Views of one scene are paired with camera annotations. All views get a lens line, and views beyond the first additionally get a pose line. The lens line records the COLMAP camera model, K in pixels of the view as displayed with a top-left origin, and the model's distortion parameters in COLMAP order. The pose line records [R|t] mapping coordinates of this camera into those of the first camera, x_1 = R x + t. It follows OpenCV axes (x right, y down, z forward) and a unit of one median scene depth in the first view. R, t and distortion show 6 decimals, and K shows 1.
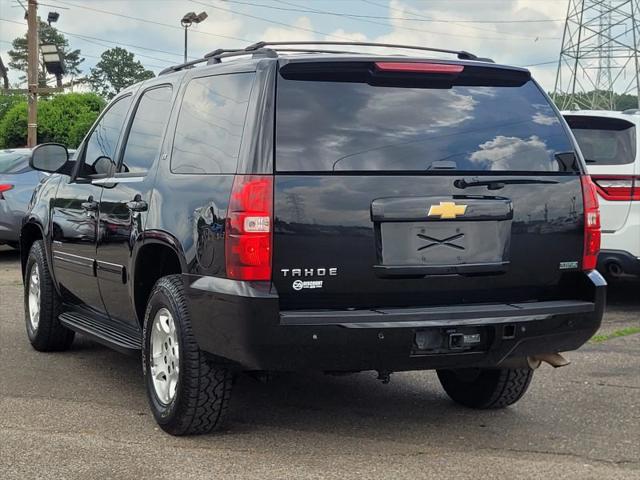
lens RADIAL K [[1287.0, 0, 321.1], [0, 1287.0, 239.7], [0, 0, 1]] dist [0.049151, -0.009428]
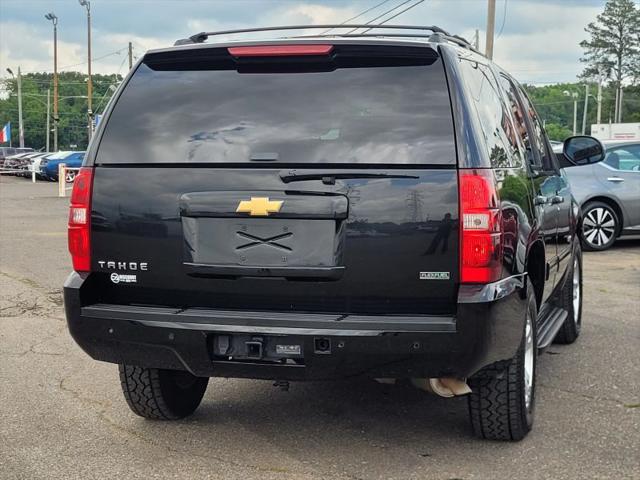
lens RADIAL K [[1287.0, 0, 321.1], [0, 1287.0, 239.7], [0, 0, 1]] dist [0.049151, -0.009428]
pose [[0.768431, 0.039126, -0.638736, 0.710368], [-0.035938, 0.999192, 0.017972, -0.017138], [0.638923, 0.009145, 0.769216, 0.323354]]
